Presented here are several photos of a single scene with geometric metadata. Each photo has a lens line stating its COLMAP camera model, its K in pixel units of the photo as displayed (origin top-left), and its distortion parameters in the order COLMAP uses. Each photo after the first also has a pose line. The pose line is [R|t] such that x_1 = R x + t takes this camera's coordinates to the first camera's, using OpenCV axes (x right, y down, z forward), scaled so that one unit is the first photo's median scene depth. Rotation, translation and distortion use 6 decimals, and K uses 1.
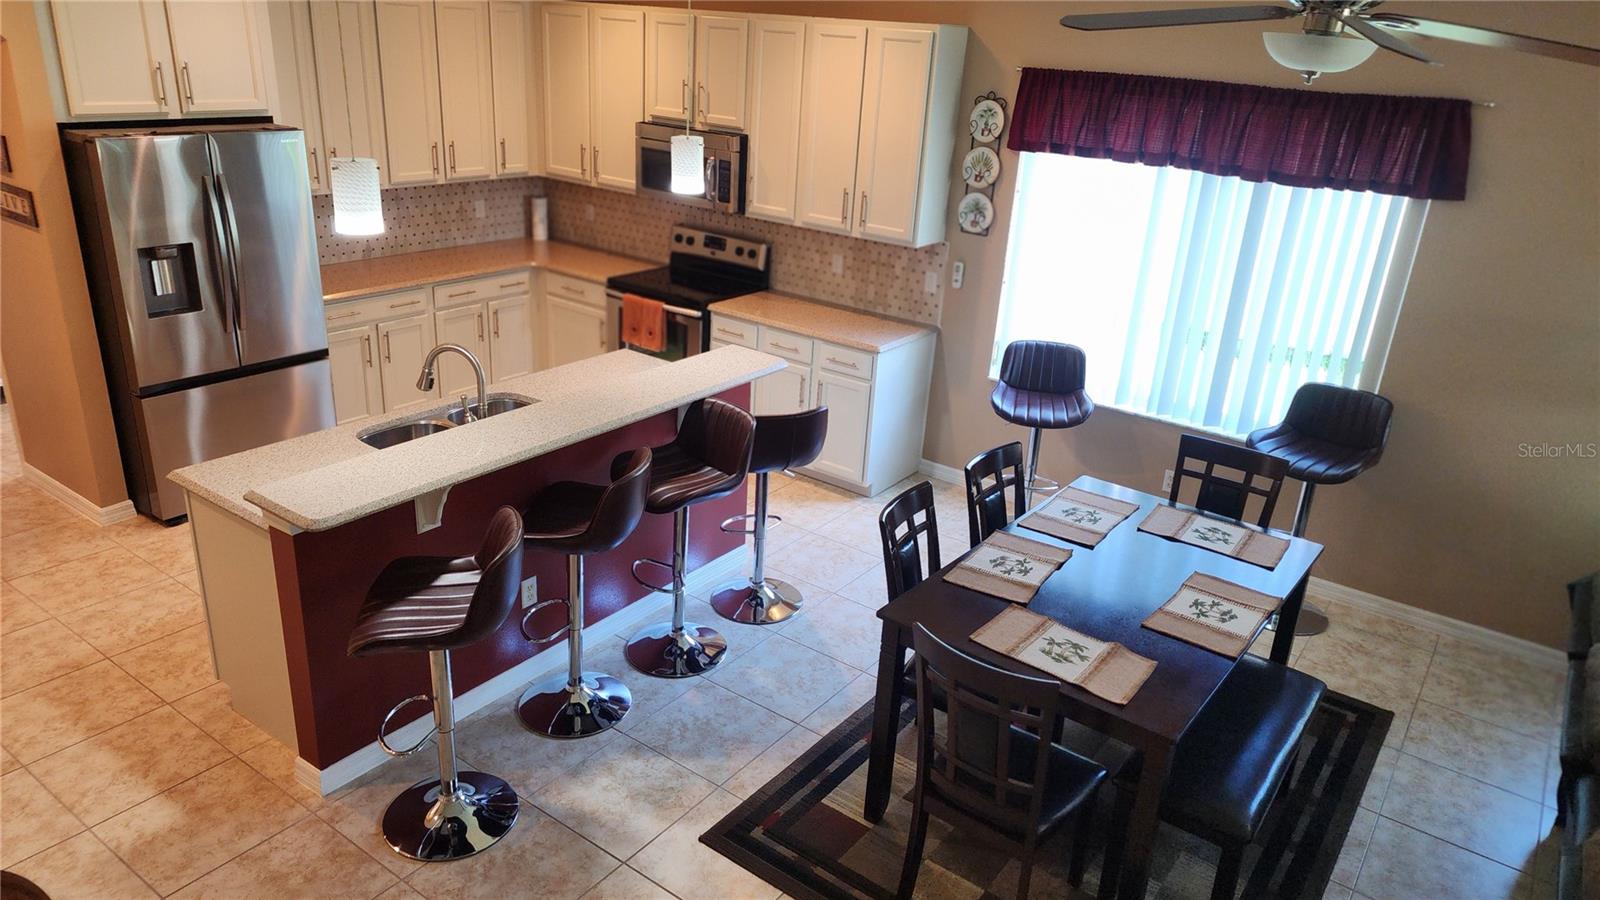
lens RADIAL K [[1072.4, 0, 806.4], [0, 1072.4, 458.9], [0, 0, 1]] dist [0.060250, -0.064080]
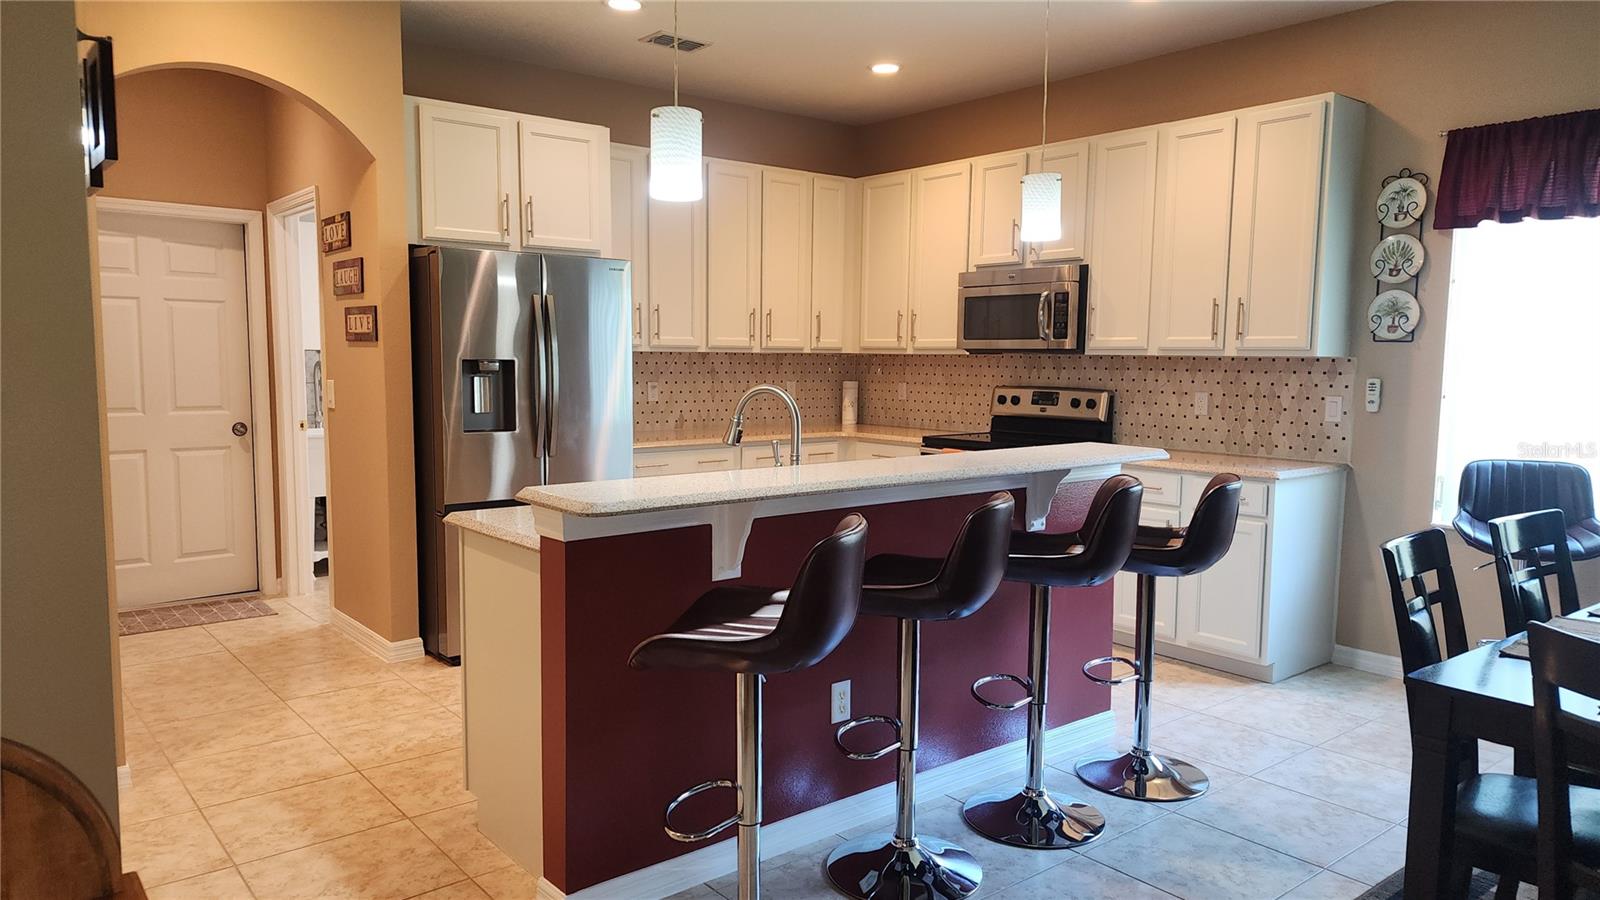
lens RADIAL K [[1072.4, 0, 790.6], [0, 1072.4, 456.2], [0, 0, 1]] dist [0.060250, -0.064080]
pose [[0.963193, -0.025657, -0.267582, -0.061351], [-0.053660, 0.957047, -0.284923, 0.126986], [0.263399, 0.288794, 0.920445, 0.175303]]
